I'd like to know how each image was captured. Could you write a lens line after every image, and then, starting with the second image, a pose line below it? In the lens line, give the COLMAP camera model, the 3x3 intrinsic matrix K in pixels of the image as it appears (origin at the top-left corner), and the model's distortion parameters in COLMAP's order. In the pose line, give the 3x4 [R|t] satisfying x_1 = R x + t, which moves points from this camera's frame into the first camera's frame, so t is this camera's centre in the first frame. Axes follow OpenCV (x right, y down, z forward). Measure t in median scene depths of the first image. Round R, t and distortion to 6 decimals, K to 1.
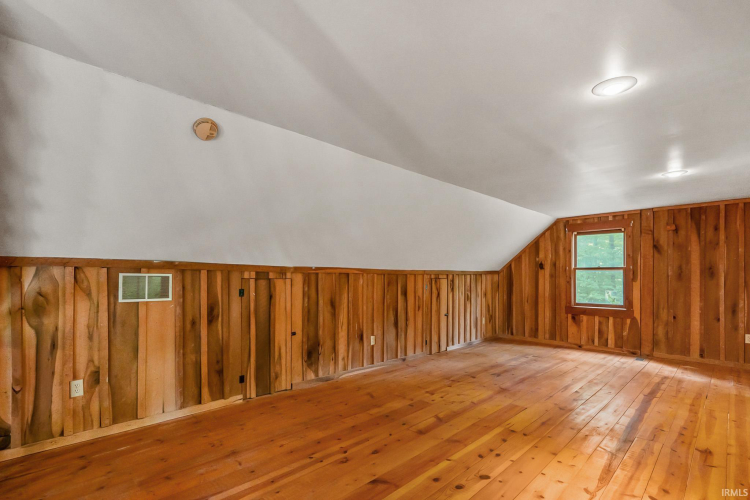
lens RADIAL K [[352.8, 0, 372.4], [0, 352.8, 275.3], [0, 0, 1]] dist [0.000418, 0.000065]
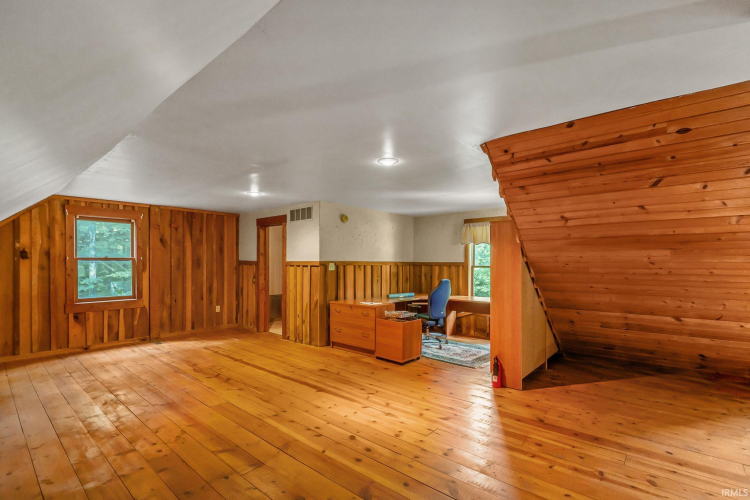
lens RADIAL K [[343.8, 0, 374.9], [0, 343.8, 261.3], [0, 0, 1]] dist [0.000008, 0.000201]
pose [[-0.067510, 0.000769, 0.997718, -0.329827], [0.001319, 0.999999, -0.000682, -0.012017], [-0.997718, 0.001270, -0.067511, 0.382064]]
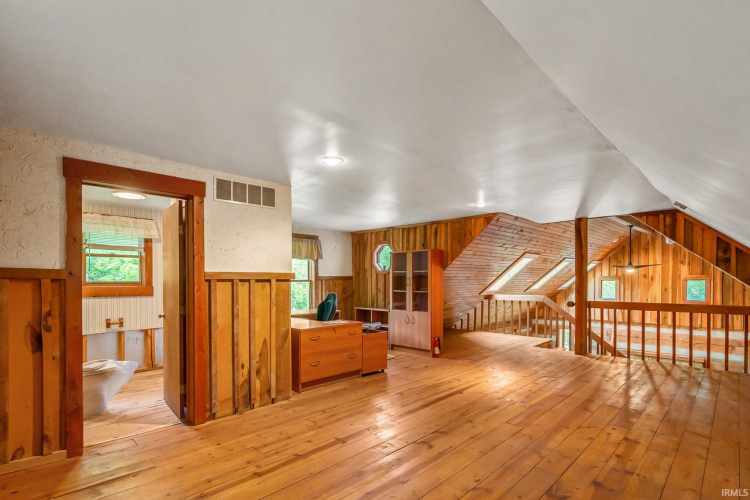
lens RADIAL K [[365.7, 0, 377.8], [0, 365.7, 277.2], [0, 0, 1]] dist [0.019750, -0.000177]
pose [[-0.999950, -0.009265, -0.003843, 0.466939], [-0.009250, 0.999949, -0.004042, -0.005046], [0.003880, -0.004007, -0.999984, 1.174200]]
